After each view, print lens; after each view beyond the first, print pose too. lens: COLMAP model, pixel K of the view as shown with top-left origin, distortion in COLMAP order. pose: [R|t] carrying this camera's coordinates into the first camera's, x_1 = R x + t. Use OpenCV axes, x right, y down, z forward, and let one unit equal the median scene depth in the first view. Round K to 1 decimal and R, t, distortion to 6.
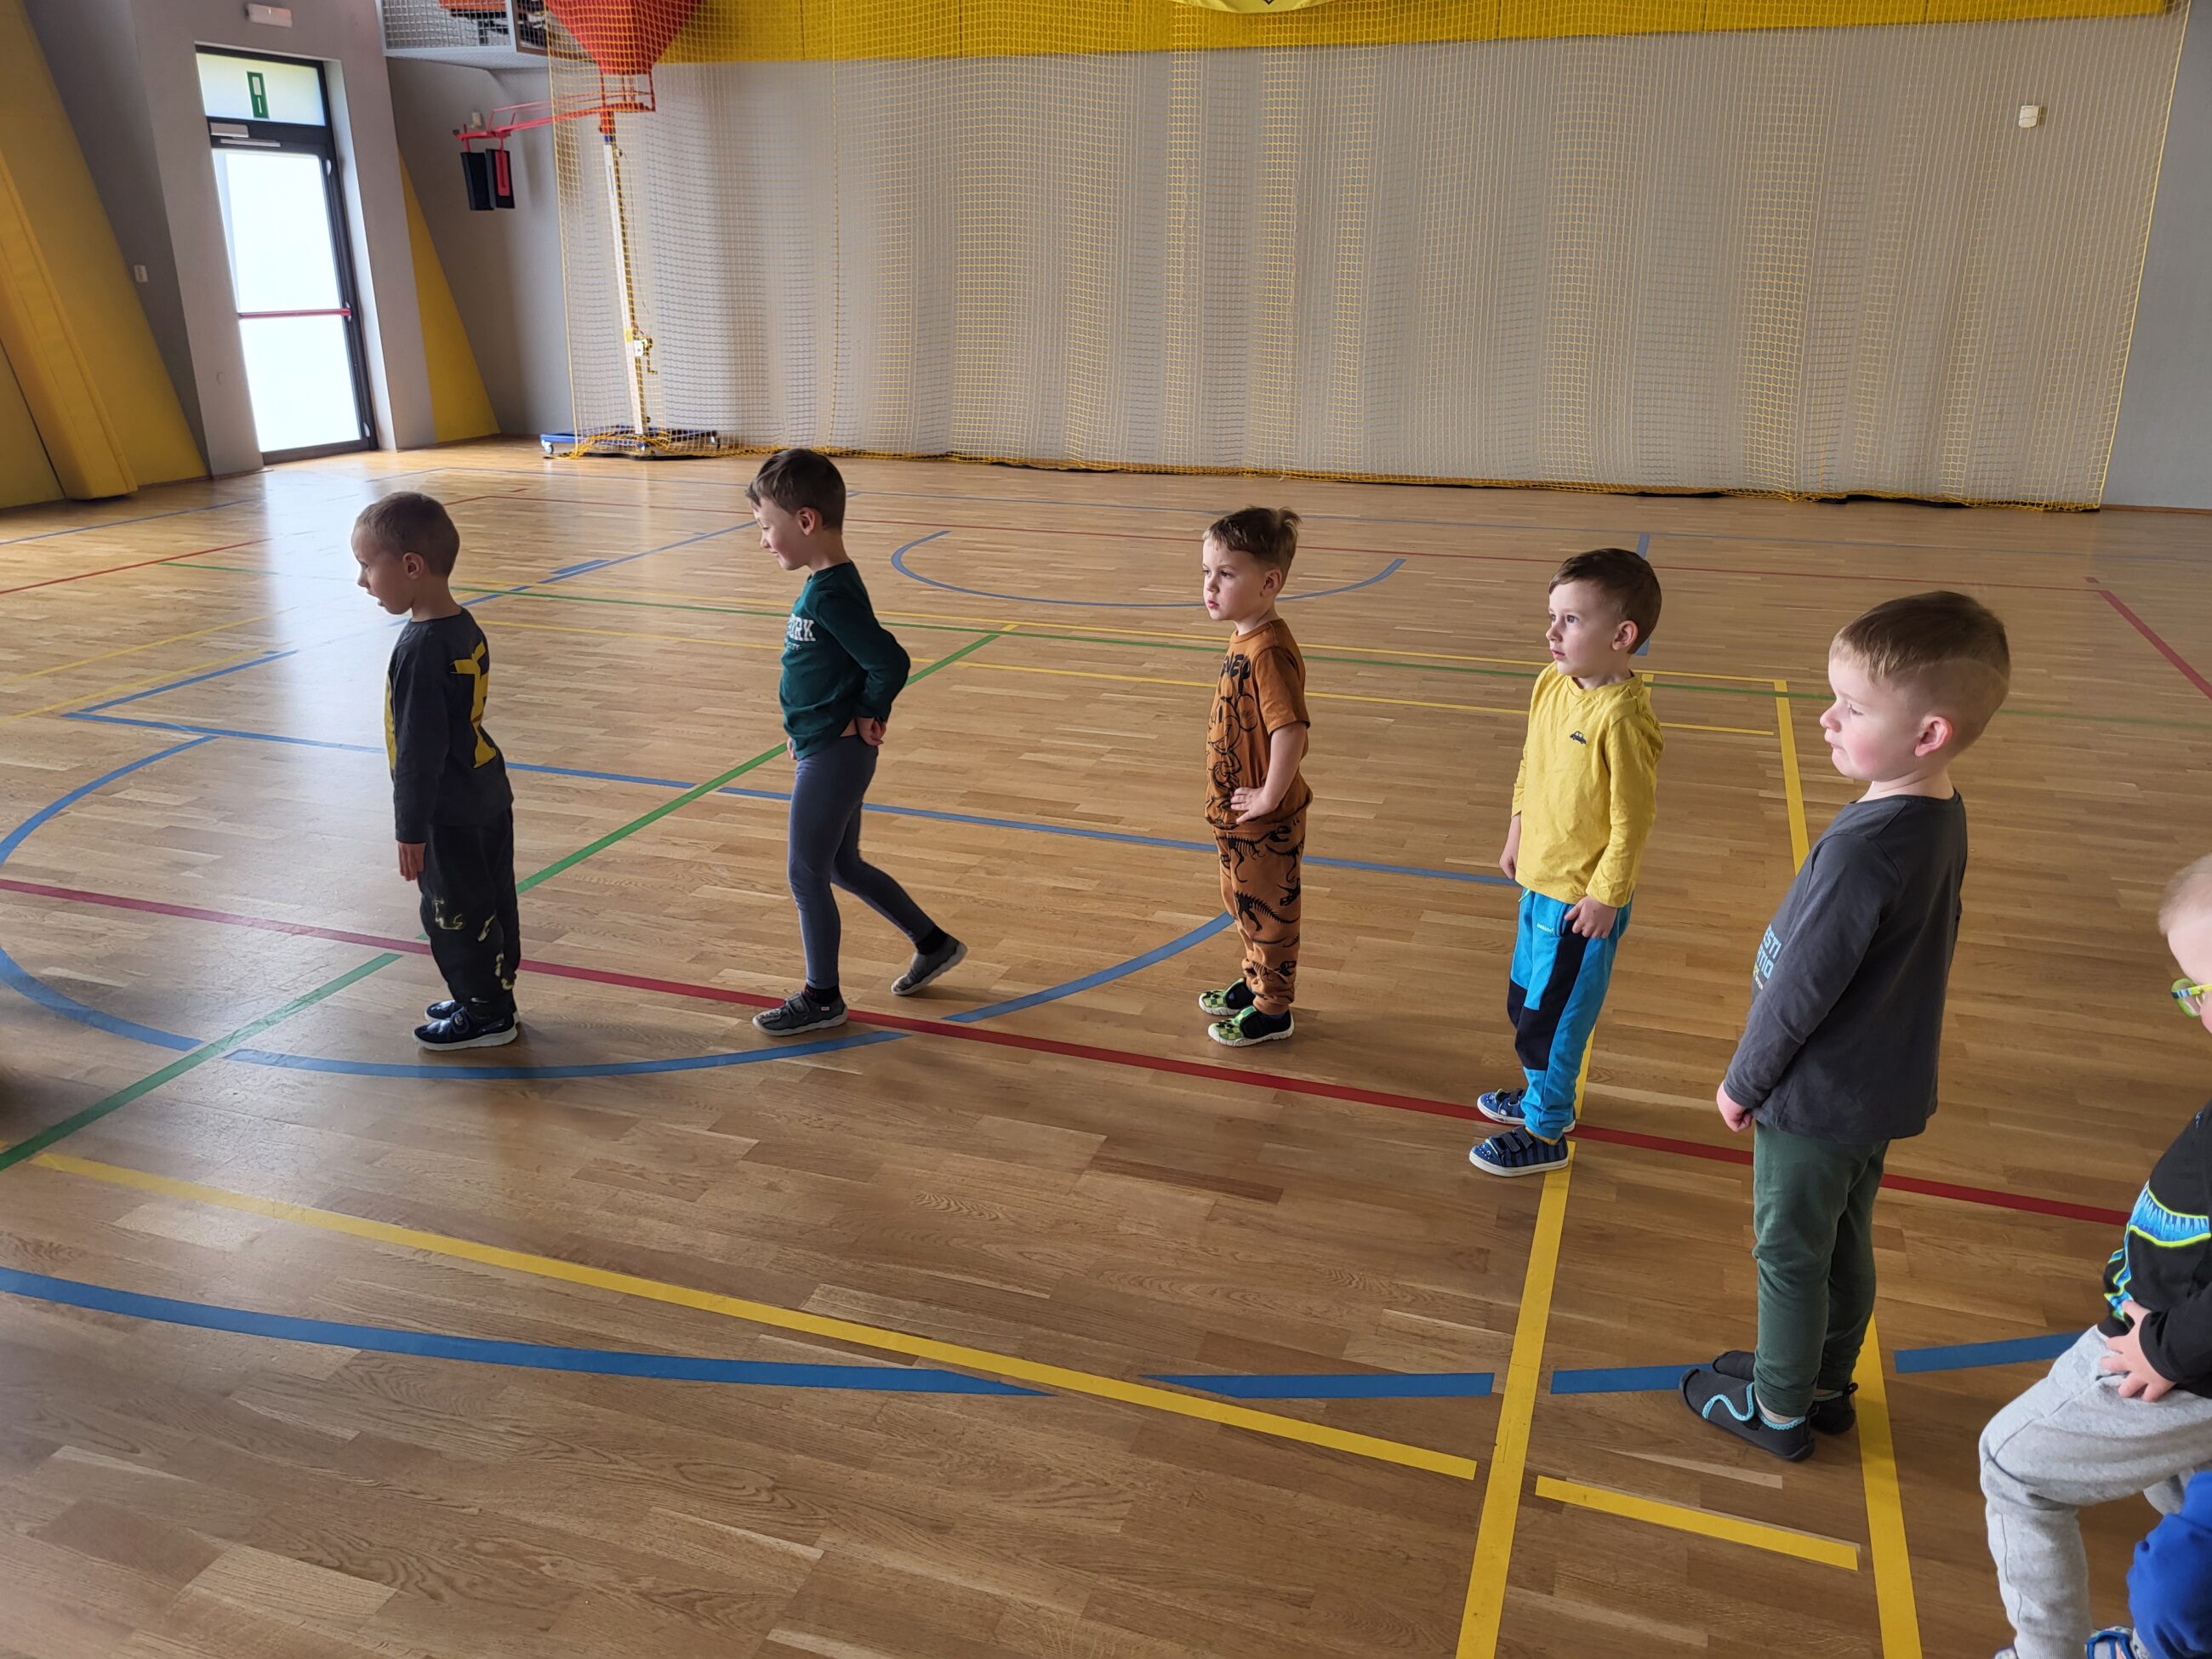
lens RADIAL K [[1669.6, 0, 1106.0], [0, 1669.6, 829.5], [0, 0, 1]] dist [0.062170, -0.061886]
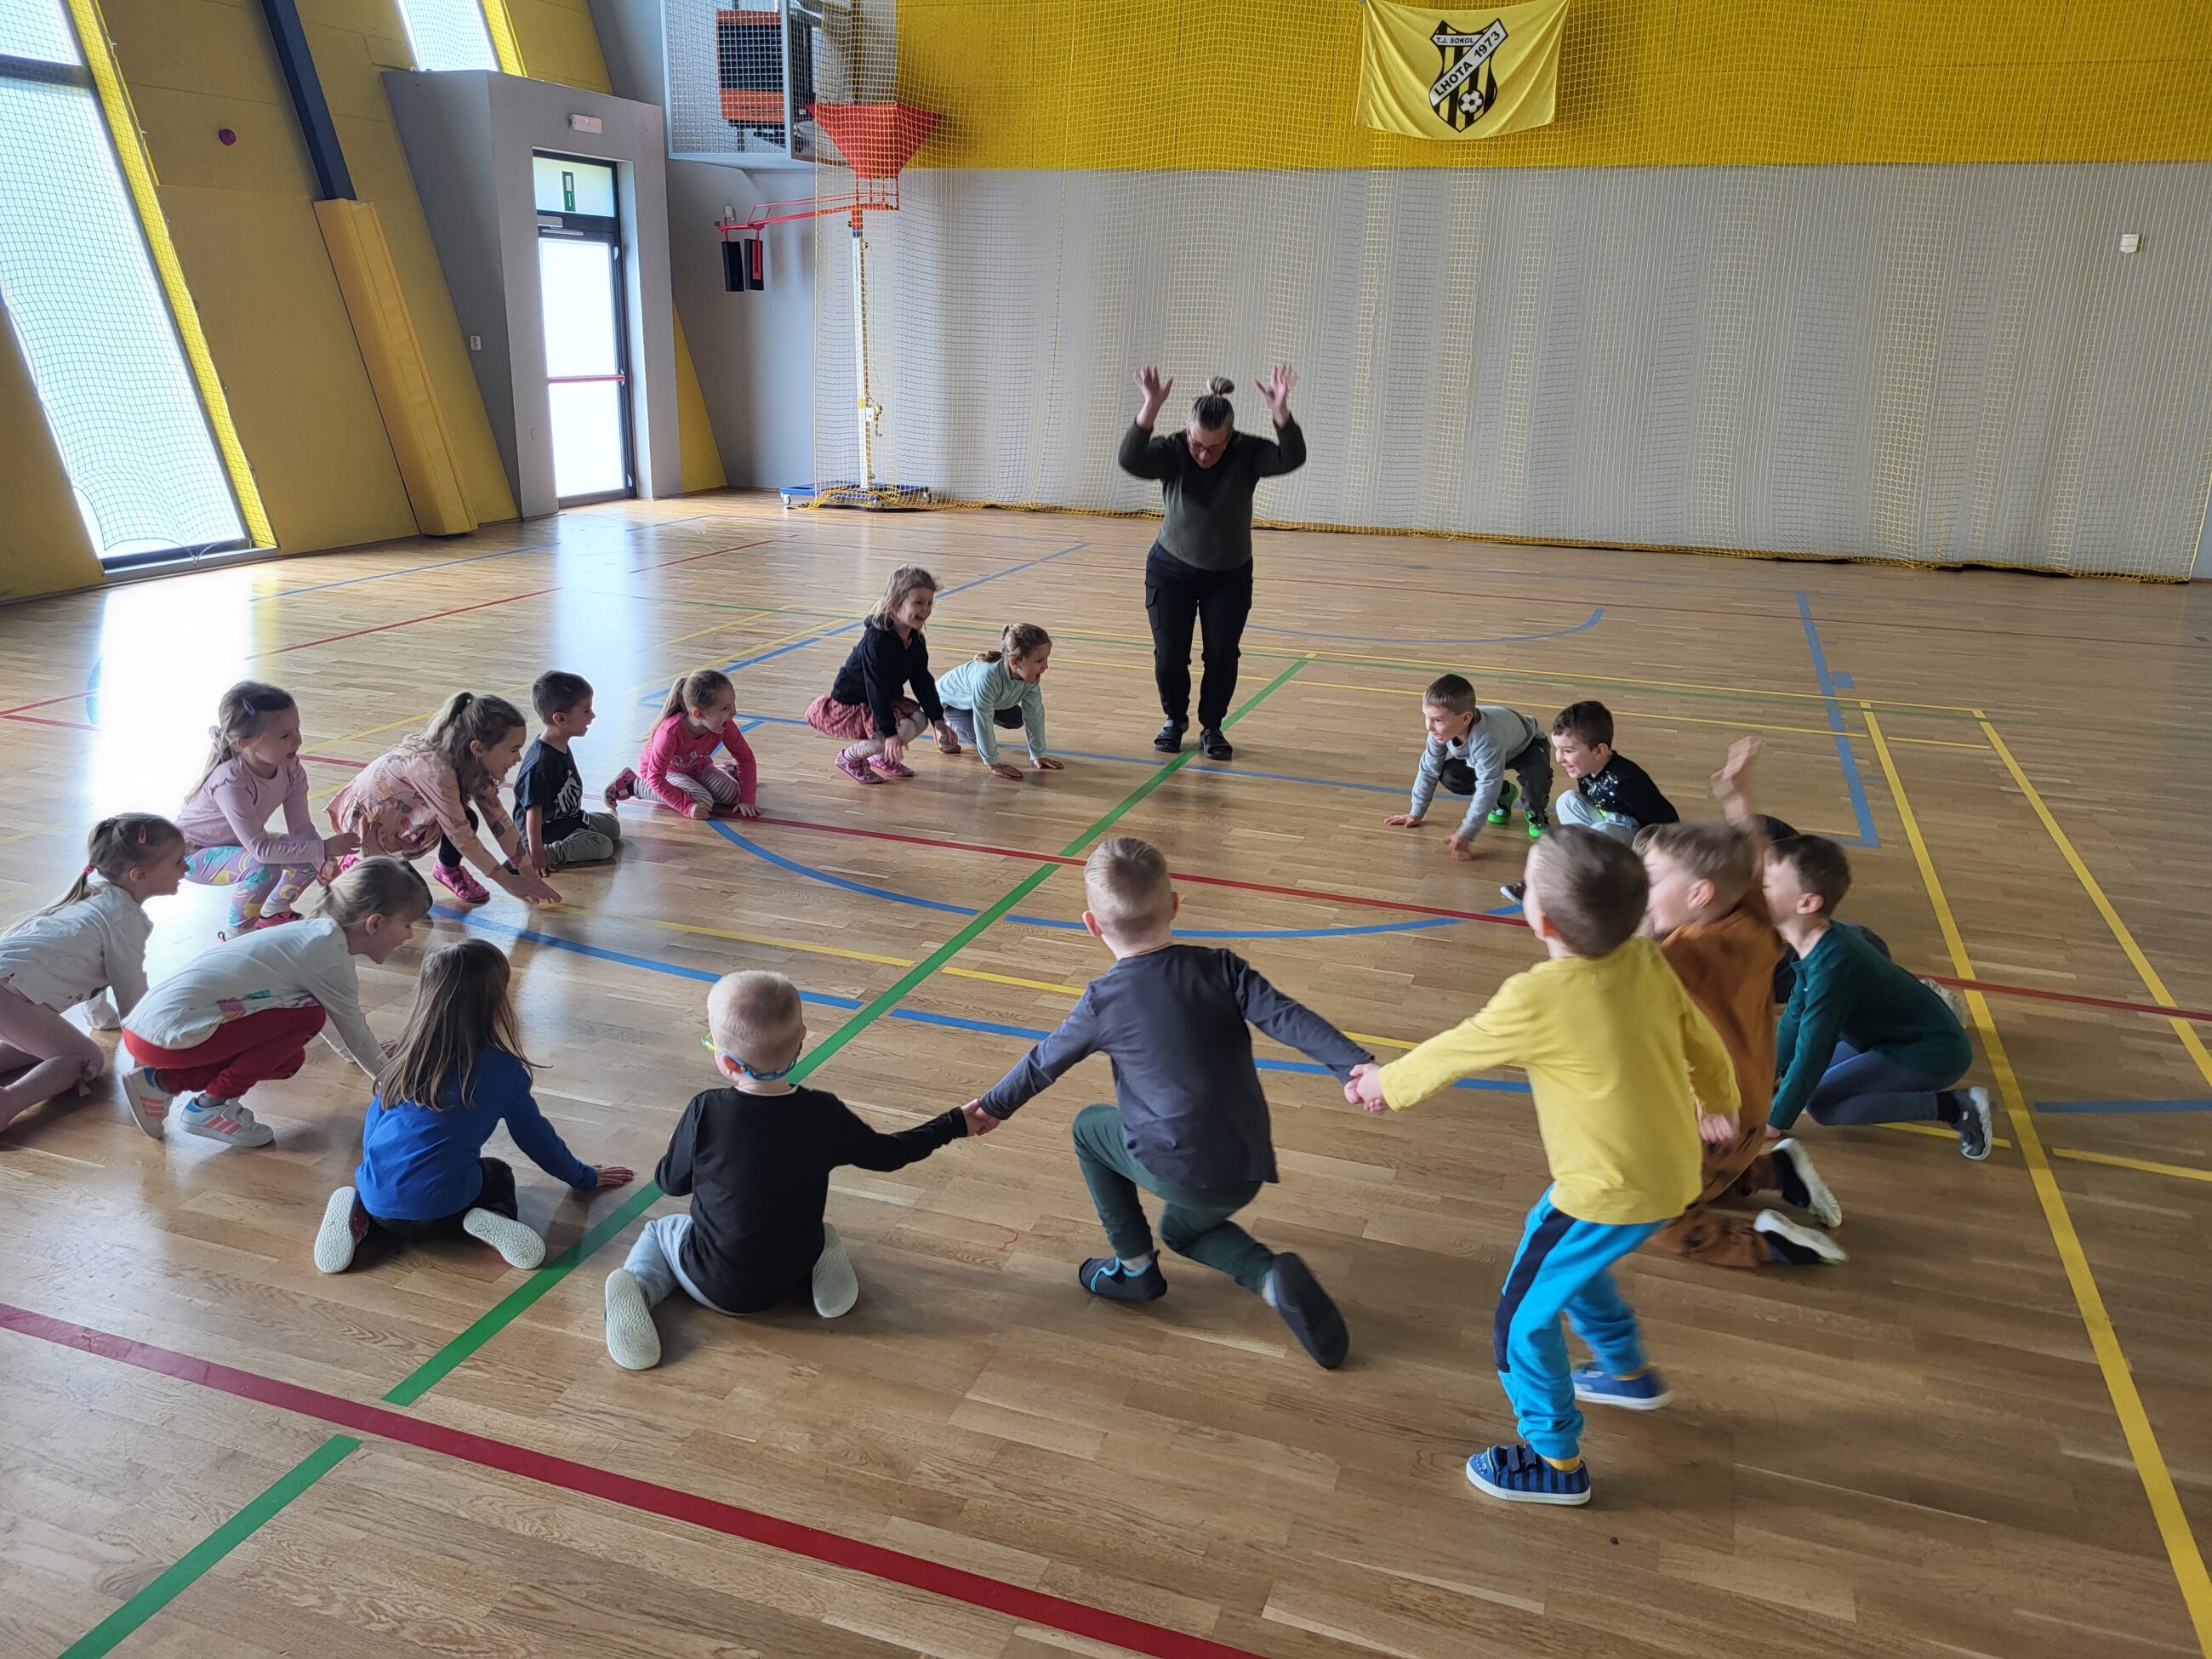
lens RADIAL K [[1677.8, 0, 1078.0], [0, 1677.8, 812.7], [0, 0, 1]] dist [0.059724, -0.051493]
pose [[0.999701, 0.023472, -0.006862, -0.133928], [-0.023753, 0.998742, -0.044166, 0.031194], [0.005817, 0.044316, 0.999001, -0.129722]]
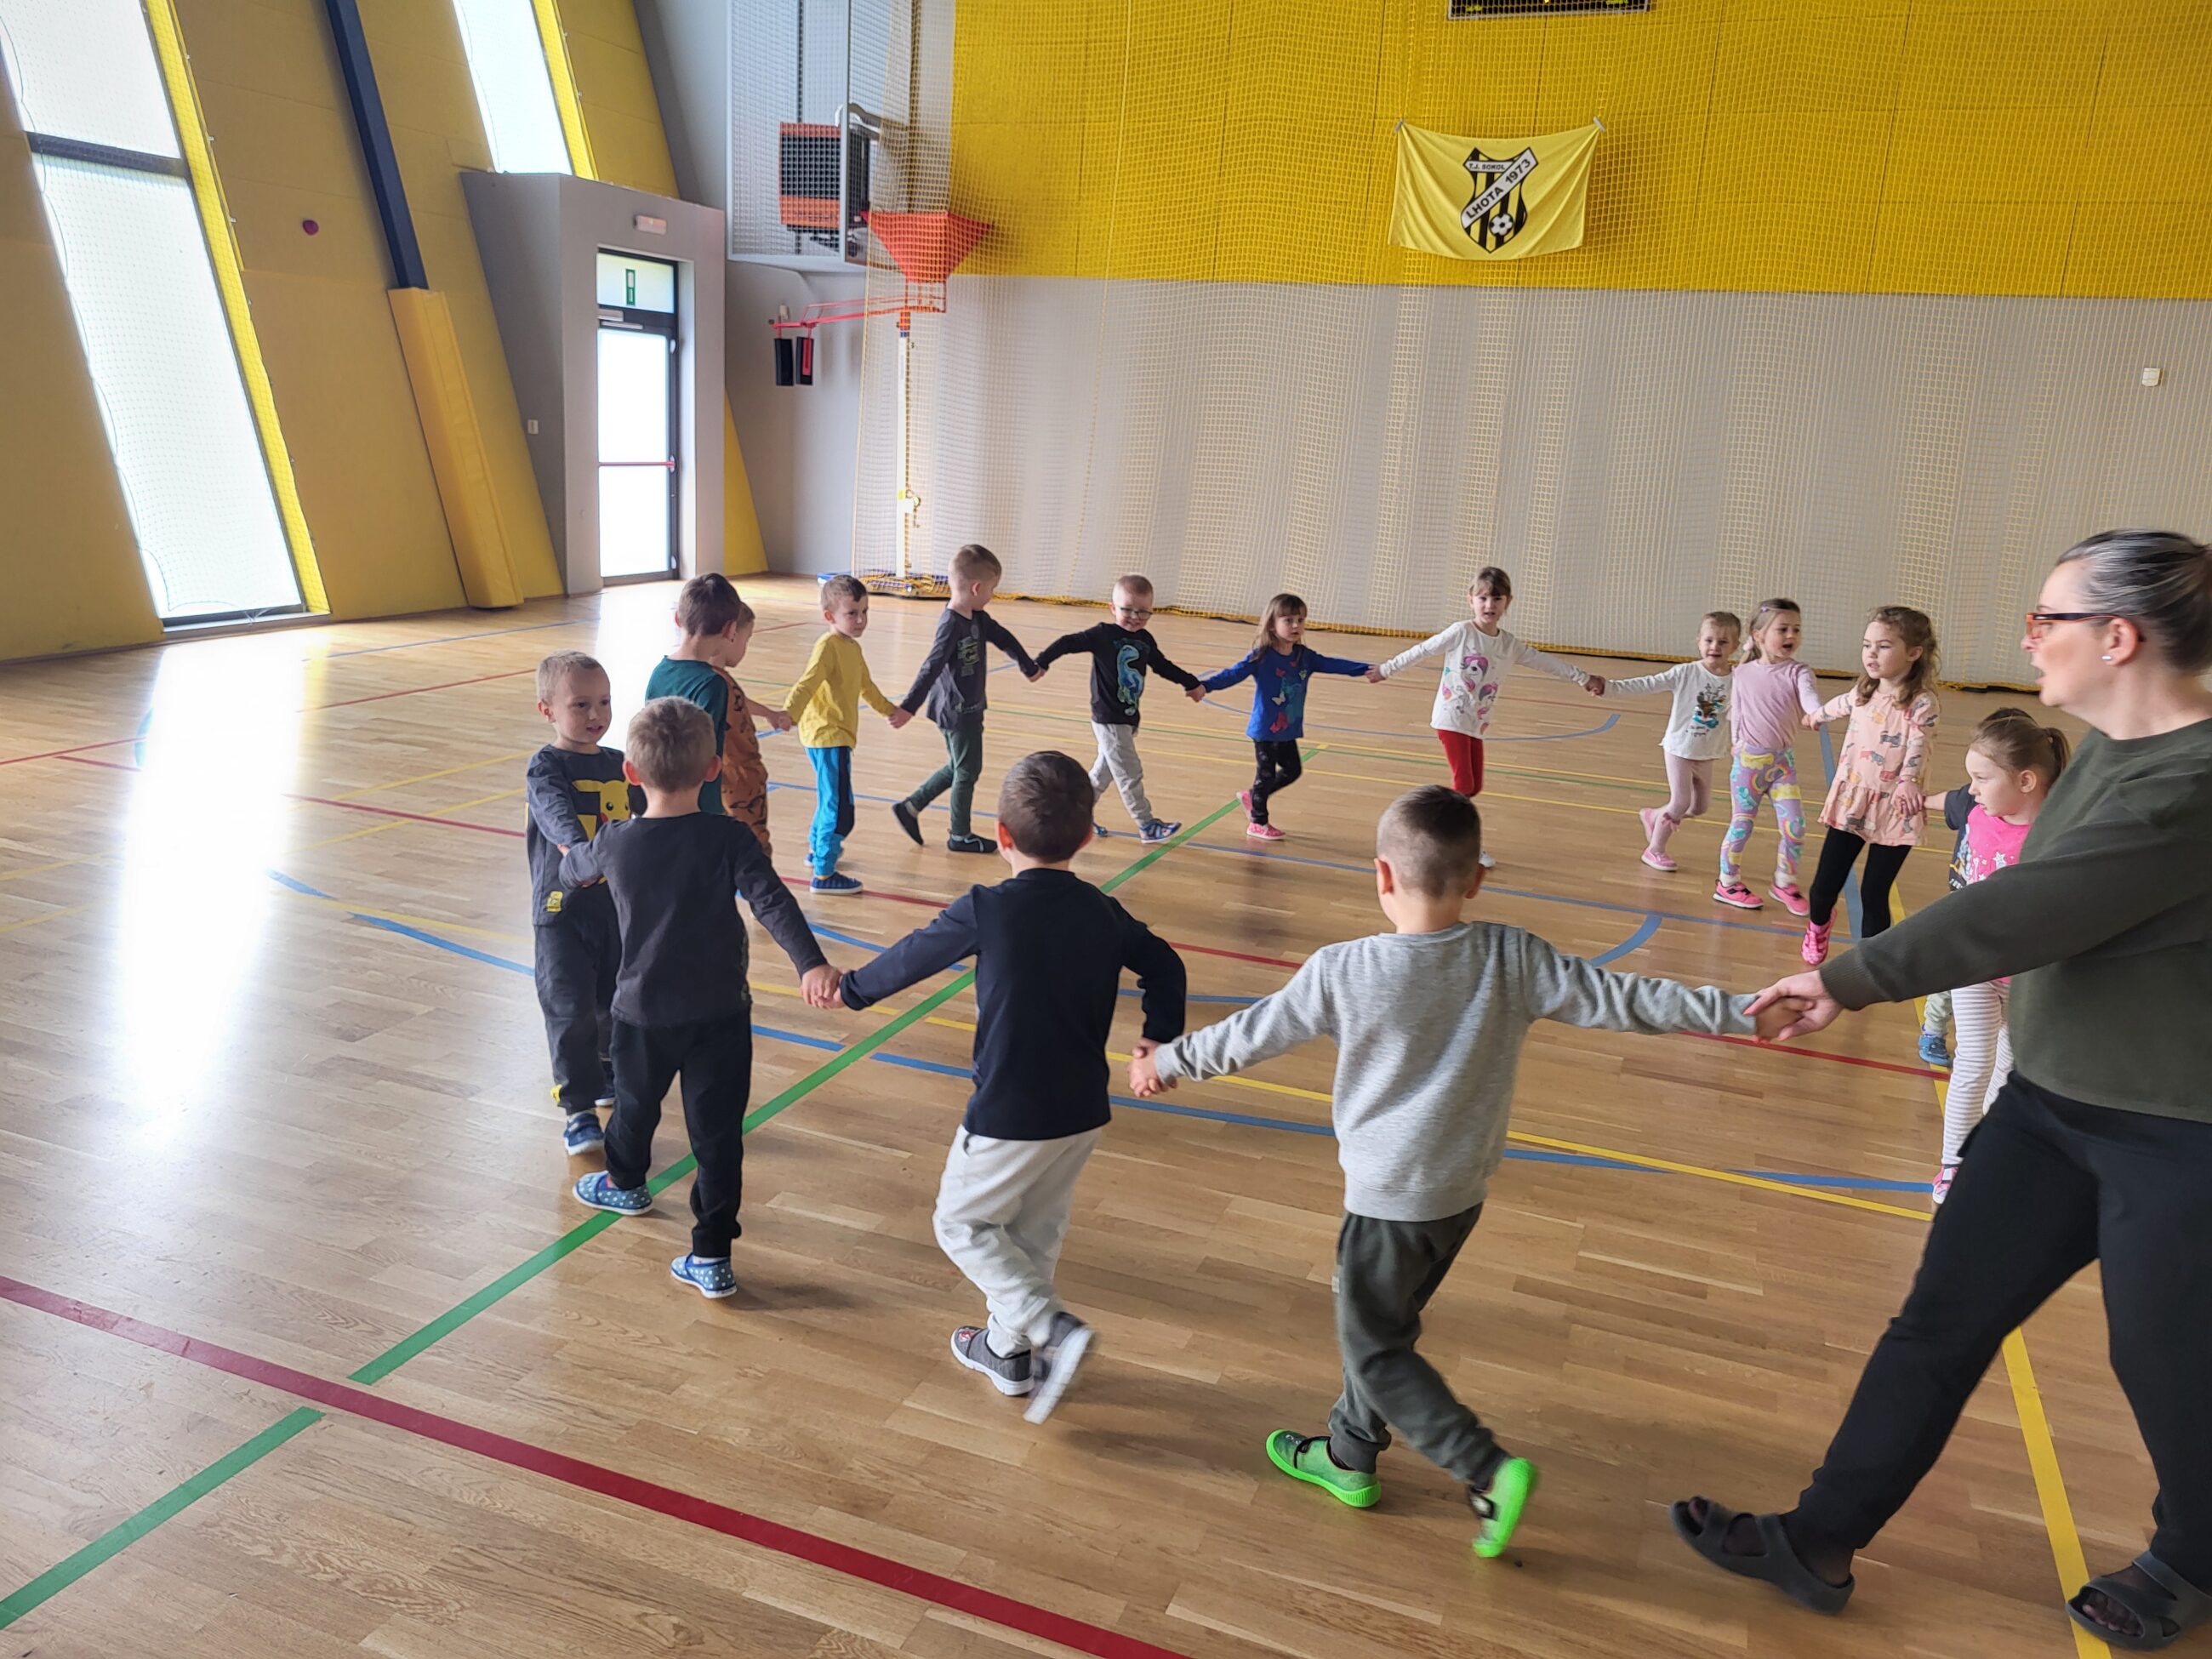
lens RADIAL K [[1690.0, 0, 1065.7], [0, 1690.0, 795.2], [0, 0, 1]] dist [0.050856, -0.047856]
pose [[0.997478, 0.058639, -0.039982, -0.120791], [-0.062868, 0.991452, -0.114325, 0.042417], [0.032937, 0.116550, 0.992639, -0.144438]]
